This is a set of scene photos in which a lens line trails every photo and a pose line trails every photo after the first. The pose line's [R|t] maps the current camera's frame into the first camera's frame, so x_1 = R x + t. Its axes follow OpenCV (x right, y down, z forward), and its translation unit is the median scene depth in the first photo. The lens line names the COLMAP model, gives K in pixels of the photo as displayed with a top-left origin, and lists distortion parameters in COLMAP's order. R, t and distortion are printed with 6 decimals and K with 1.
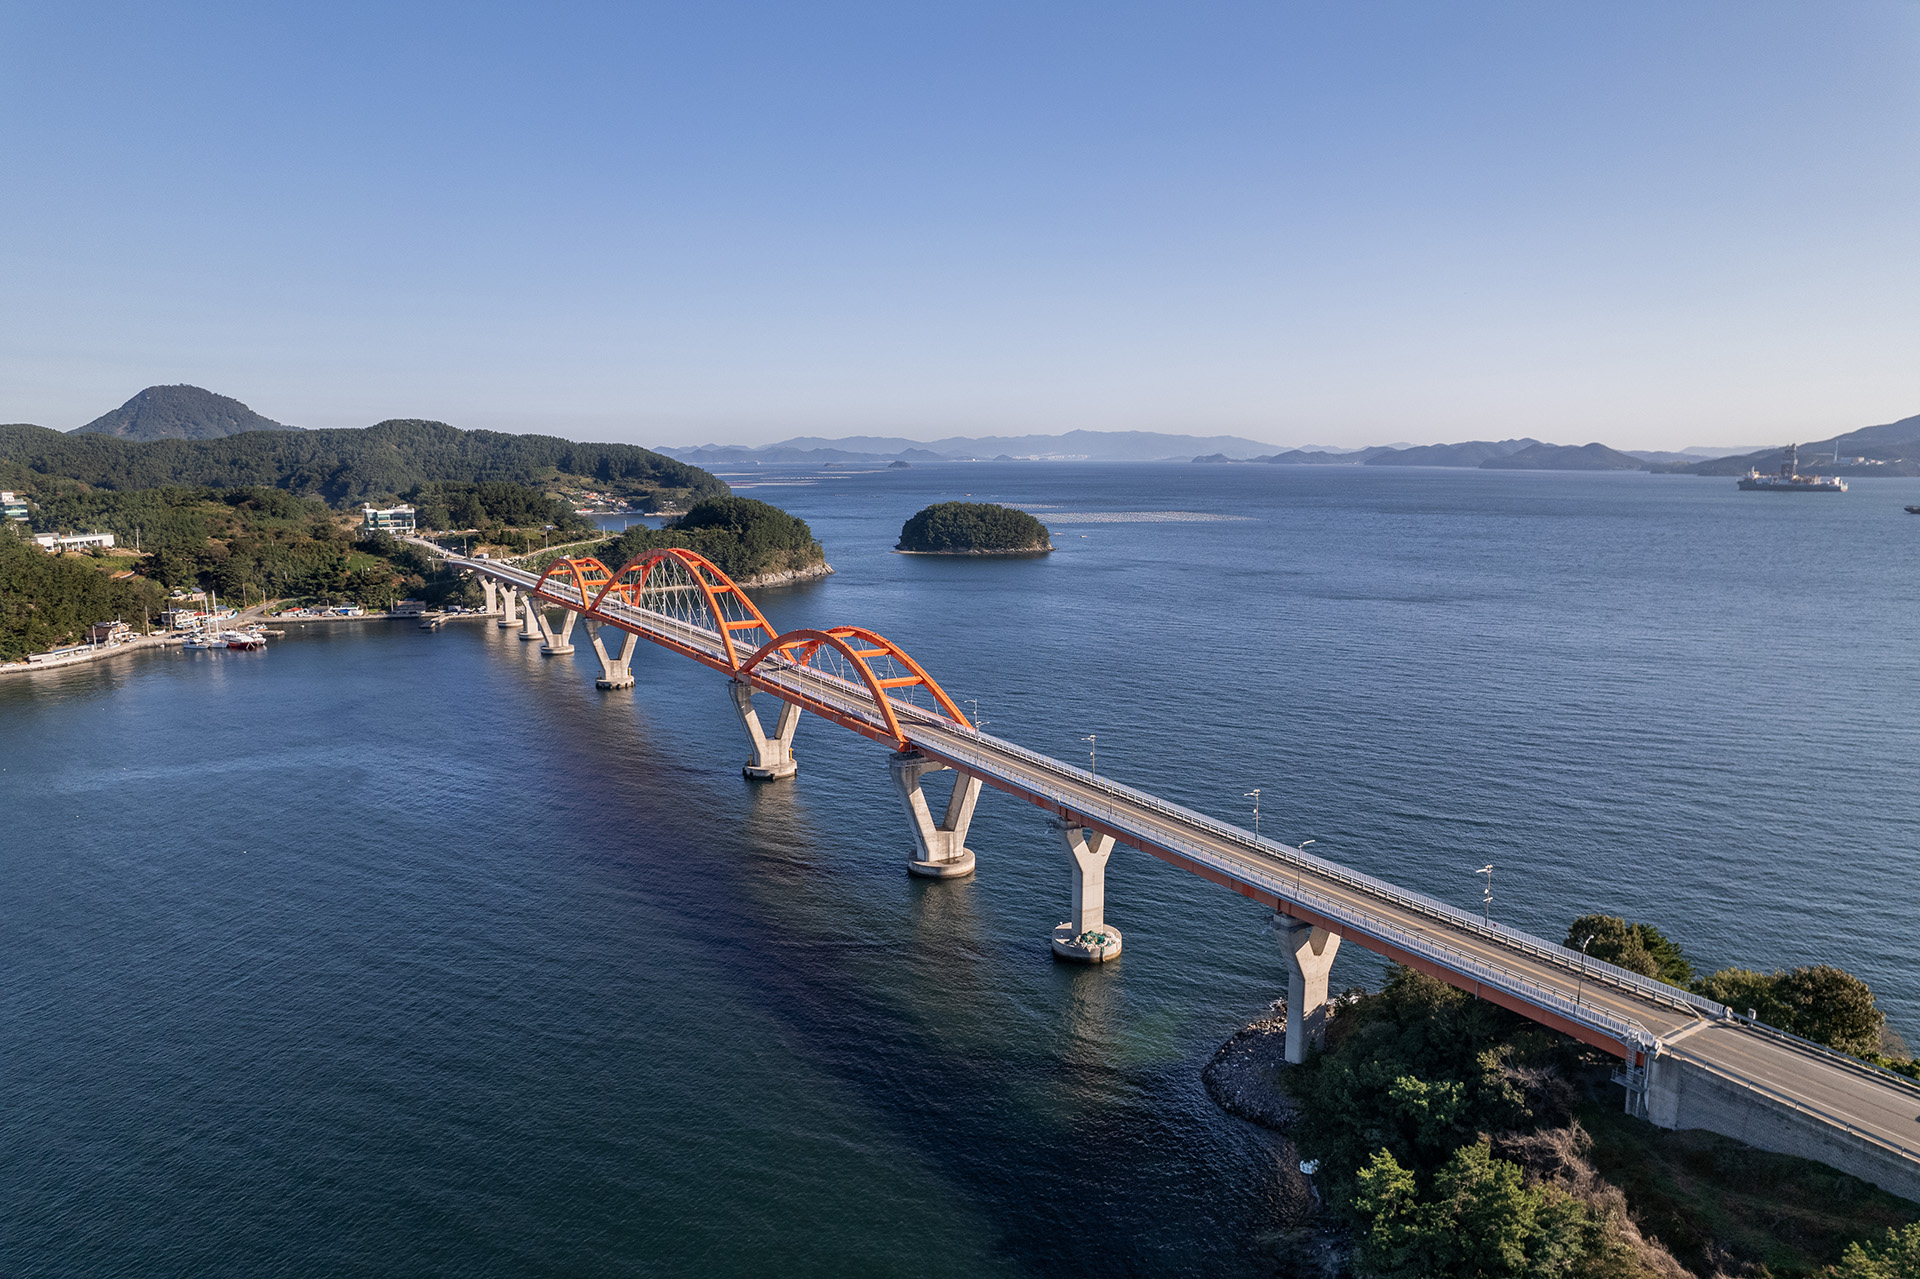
lens RADIAL K [[1230.6, 0, 955.7], [0, 1230.6, 661.1], [0, 0, 1]] dist [-0.084613, 0.080169]
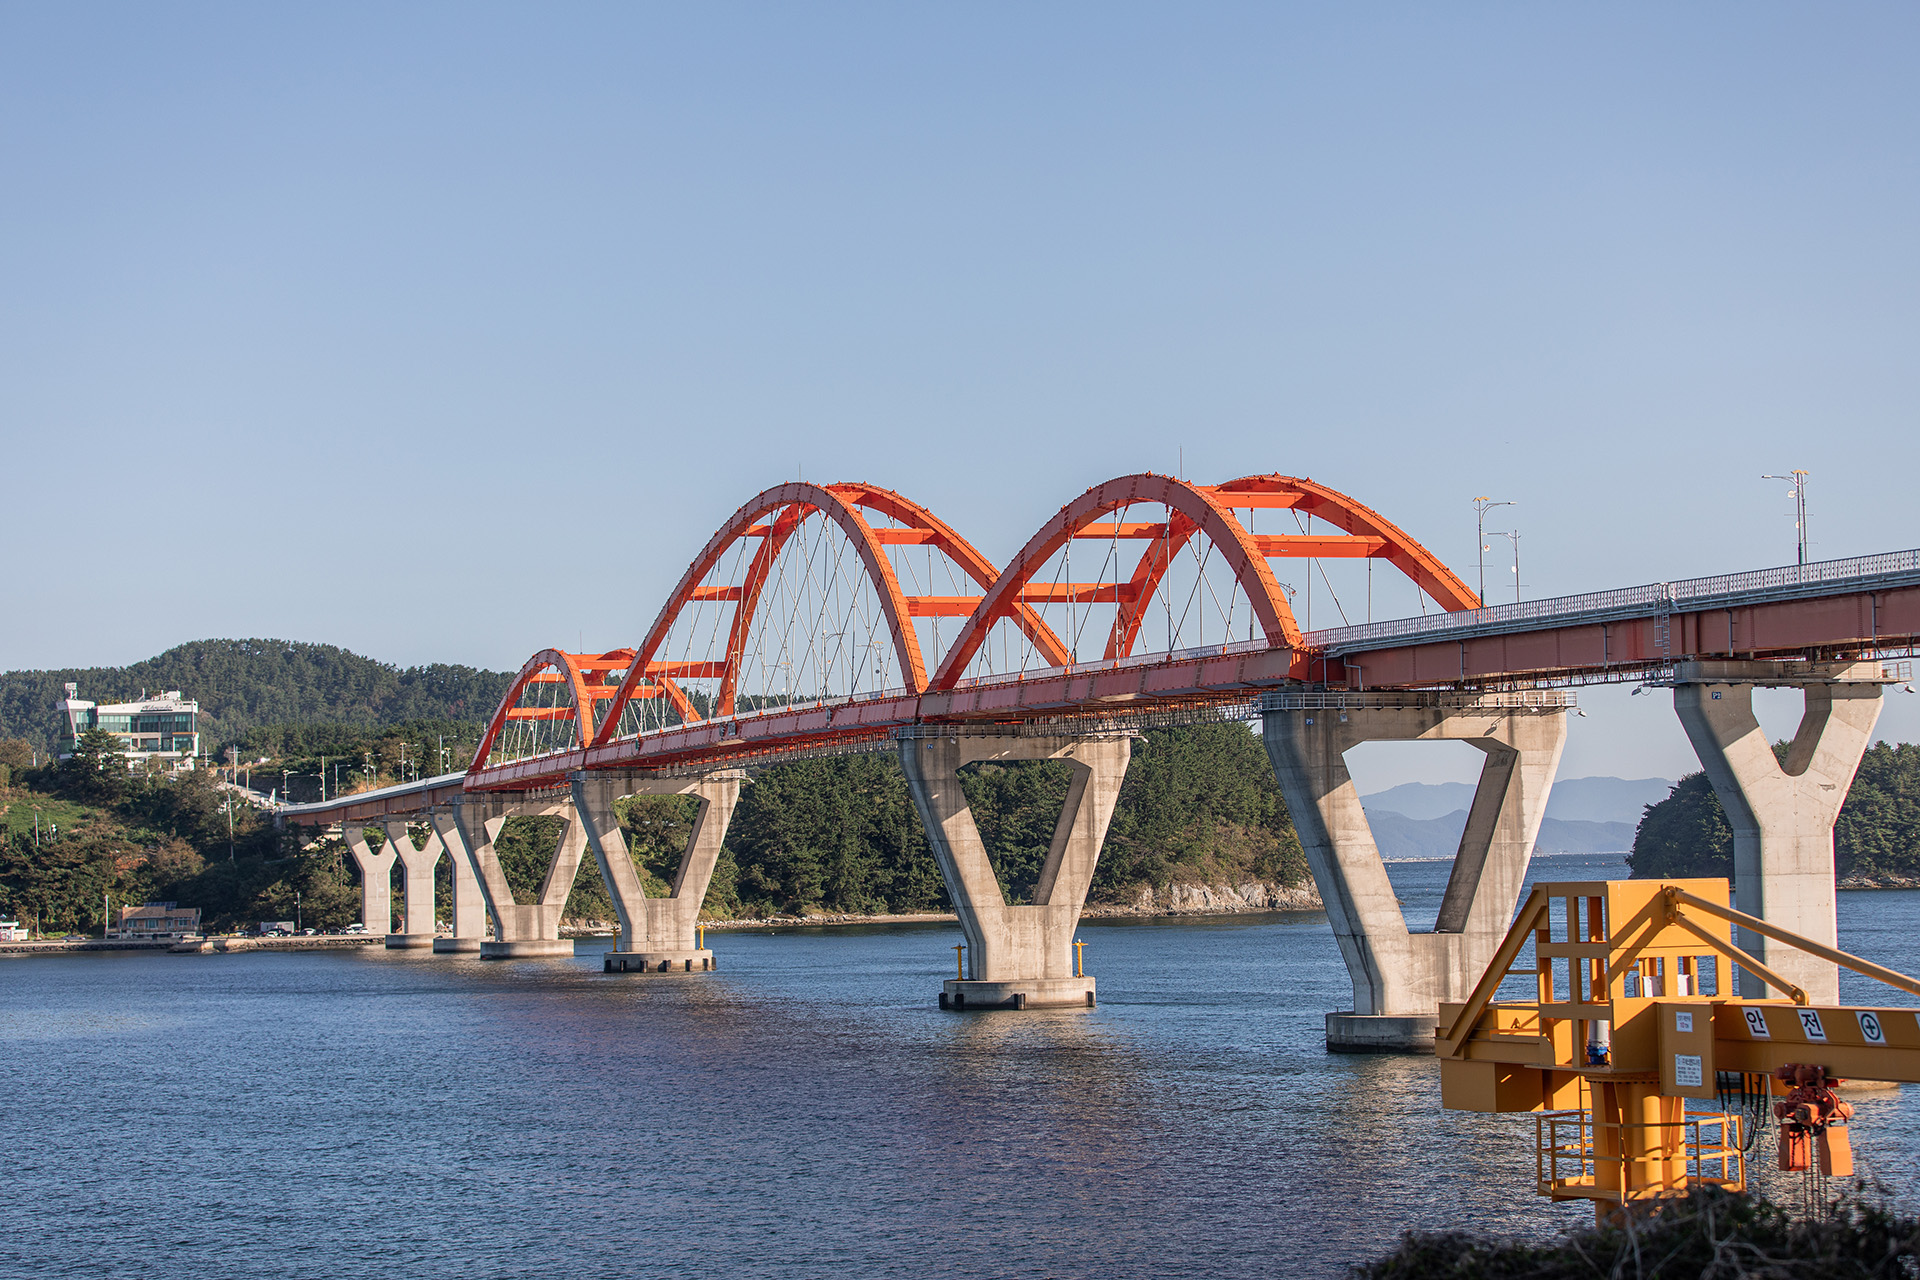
lens RADIAL K [[3816.0, 0, 959.0], [0, 3816.0, 691.1], [0, 0, 1]] dist [0.155880, -0.030154]
pose [[0.970551, -0.027089, -0.239369, 0.057047], [-0.022819, 0.978851, -0.203300, 0.140716], [0.239814, 0.202775, 0.949406, -0.019829]]
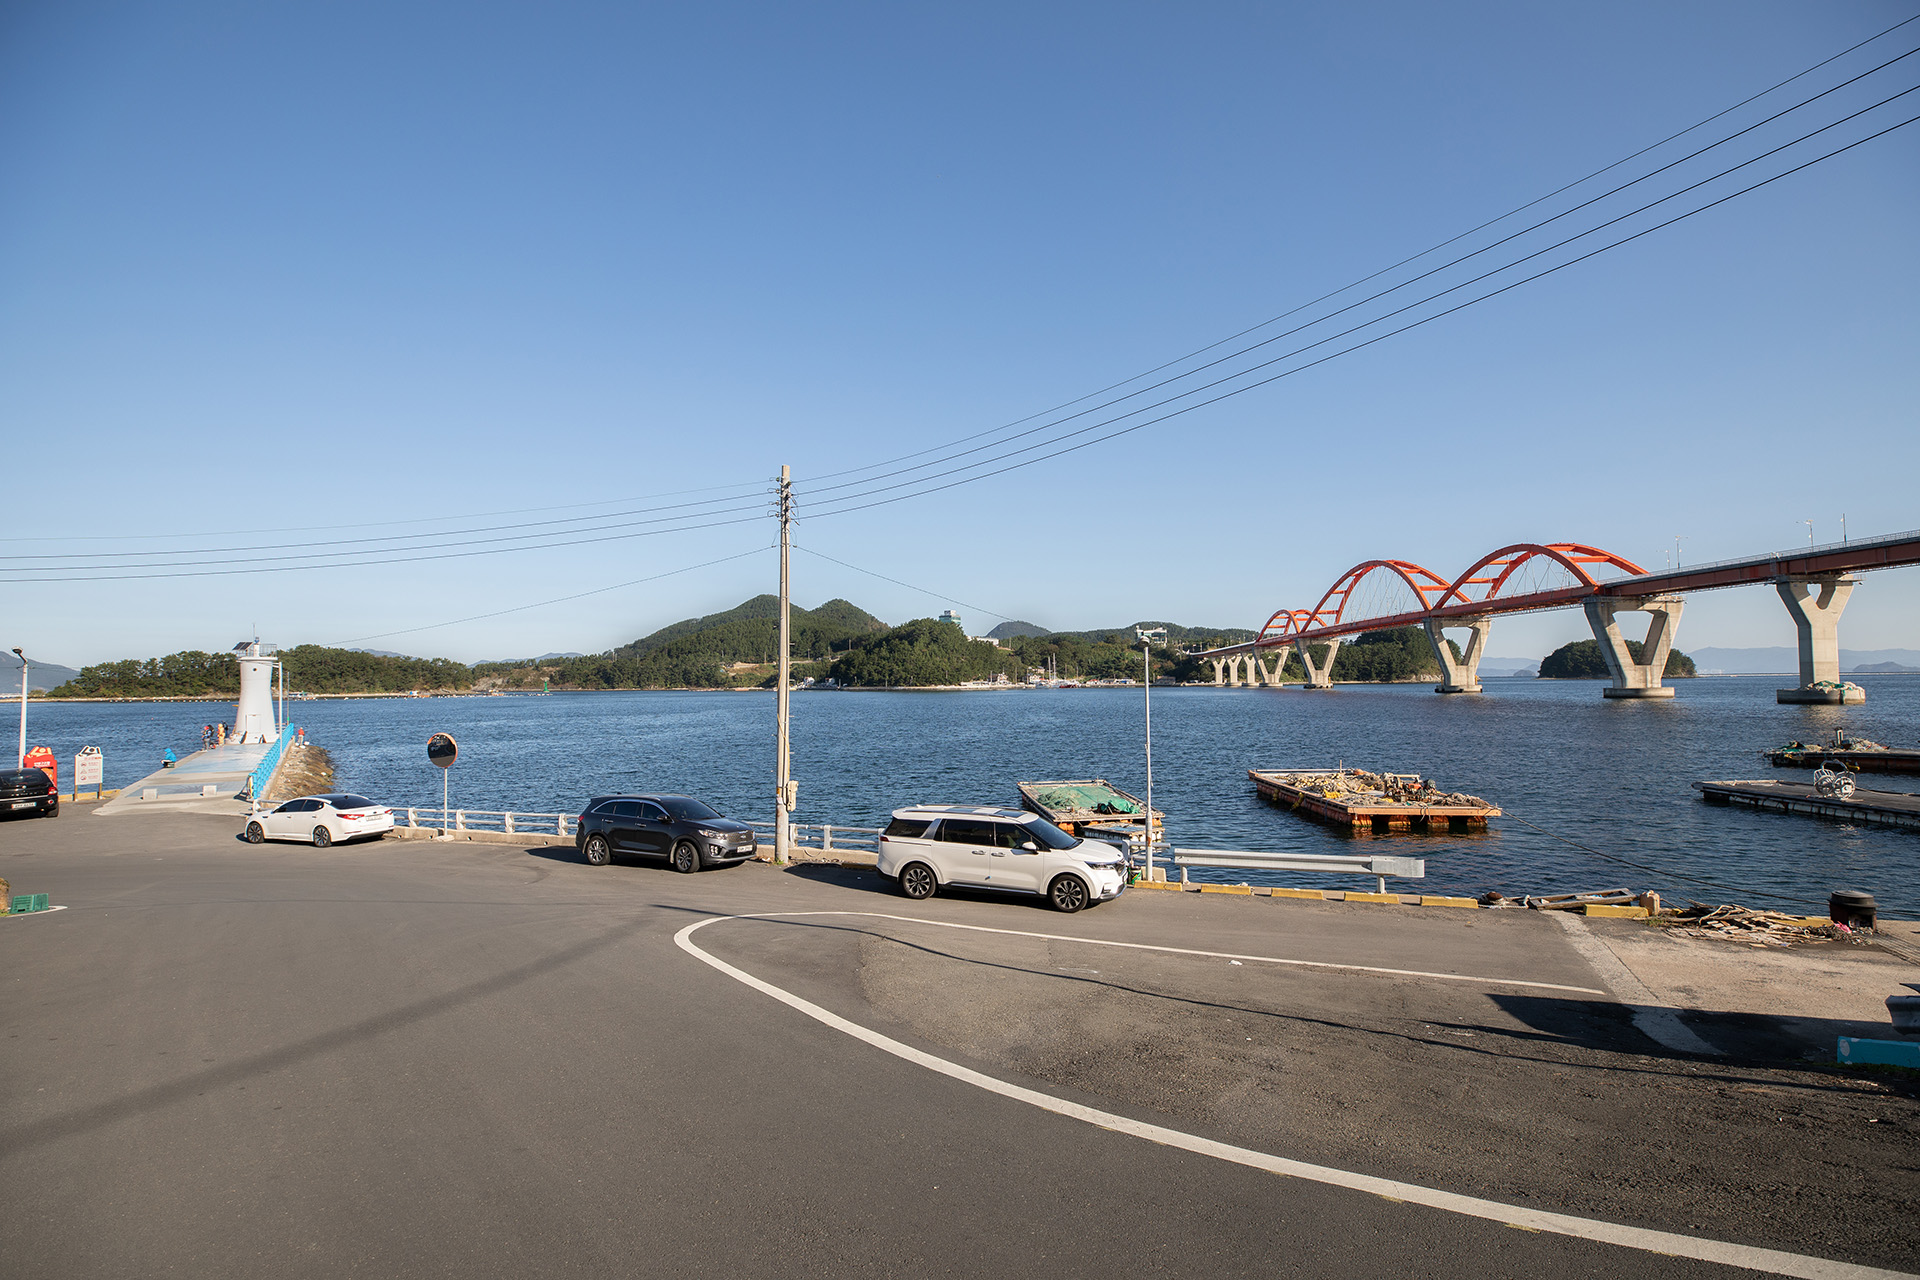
lens RADIAL K [[885.1, 0, 991.2], [0, 885.1, 644.4], [0, 0, 1]] dist [-0.015334, 0.006474]
pose [[0.832413, -0.027862, -0.553454, -0.029461], [-0.084498, 0.980675, -0.176455, 0.155796], [0.547675, 0.193649, 0.813973, -0.017103]]
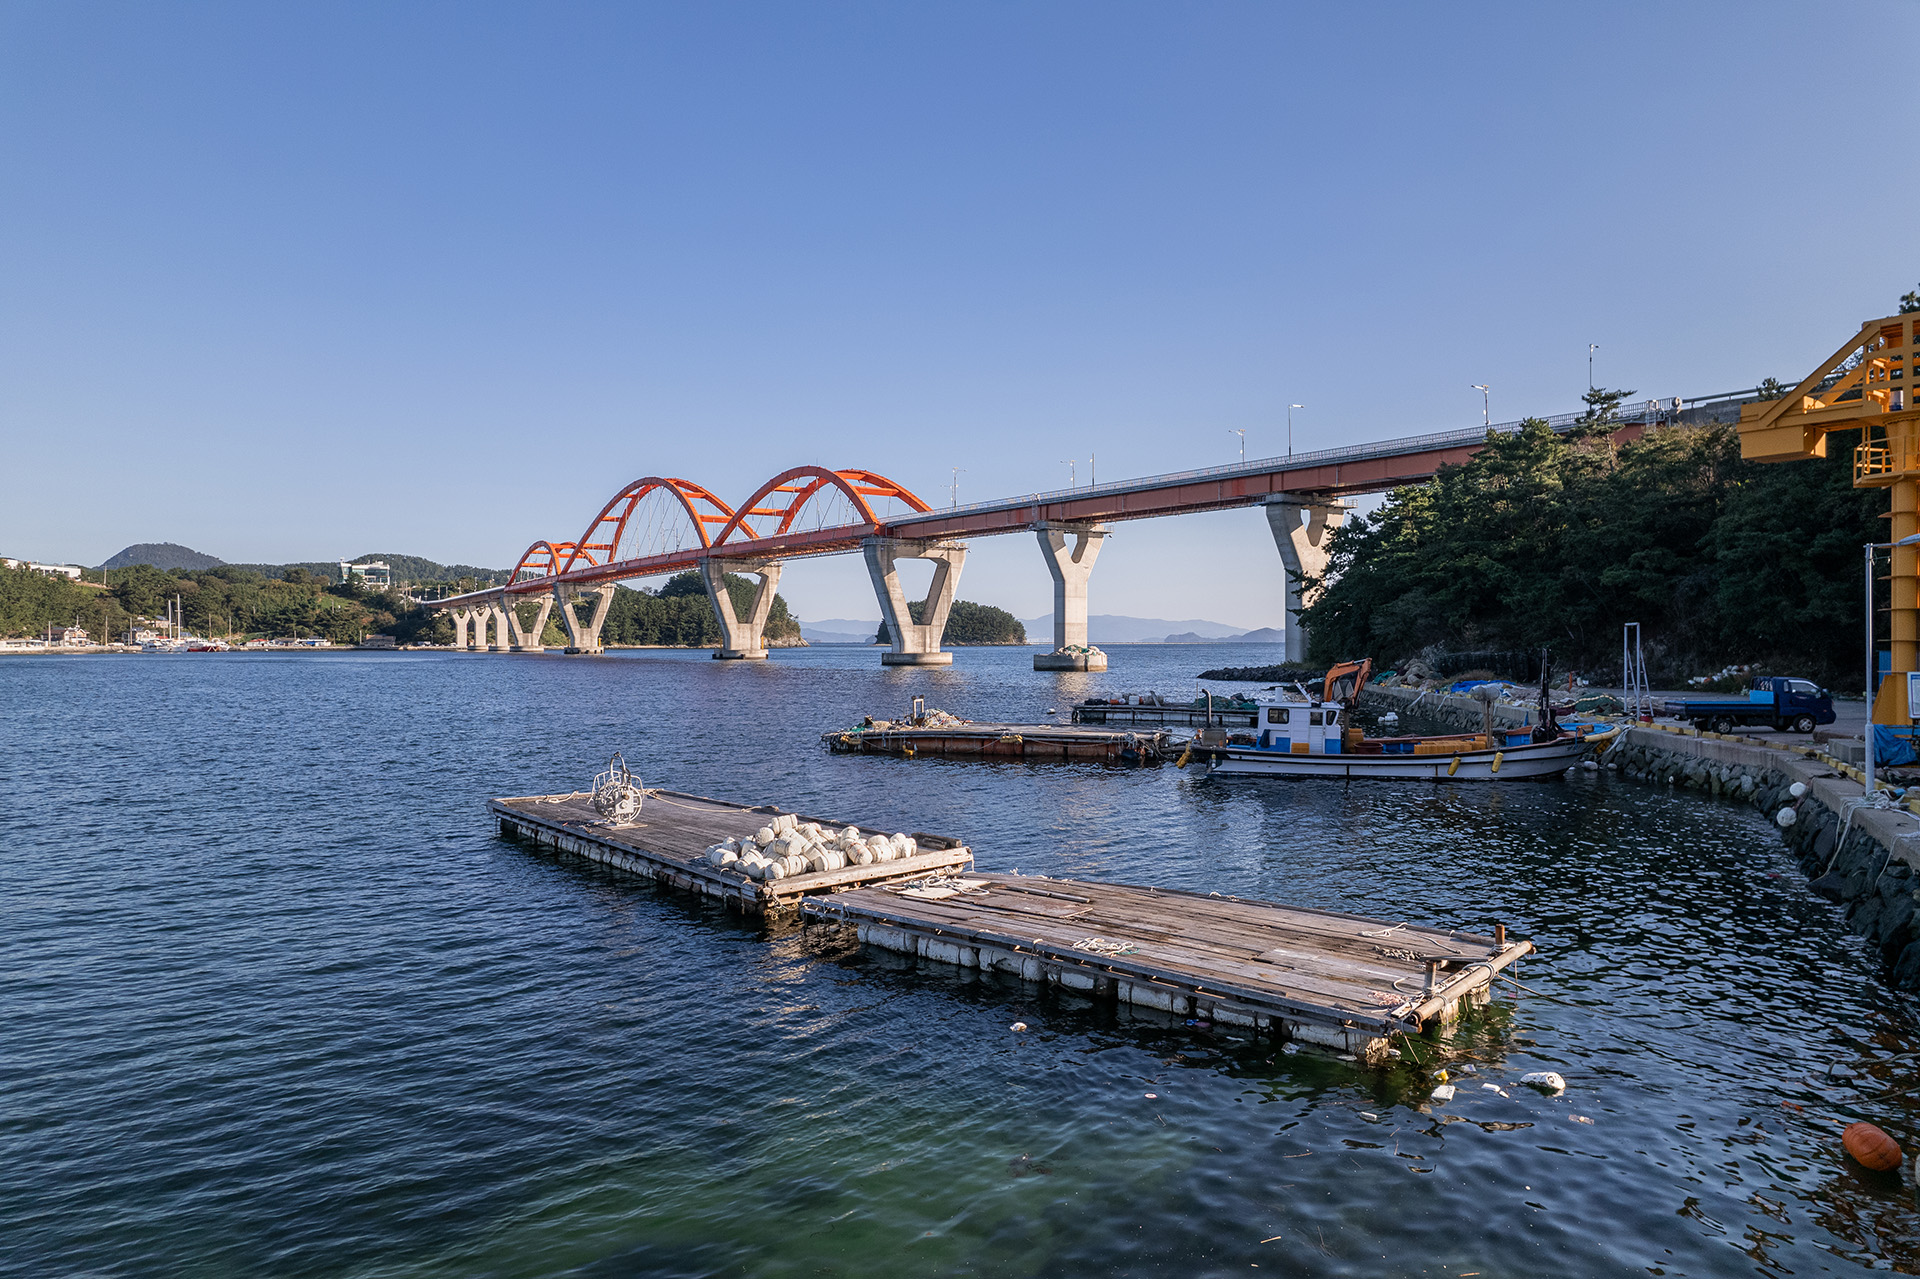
lens RADIAL K [[1230.6, 0, 955.7], [0, 1230.6, 661.1], [0, 0, 1]] dist [-0.084613, 0.080169]
pose [[0.999797, 0.004049, 0.019746, -0.000300], [-0.001041, 0.988682, -0.150022, 0.150930], [-0.020130, 0.149971, 0.988485, 0.024491]]
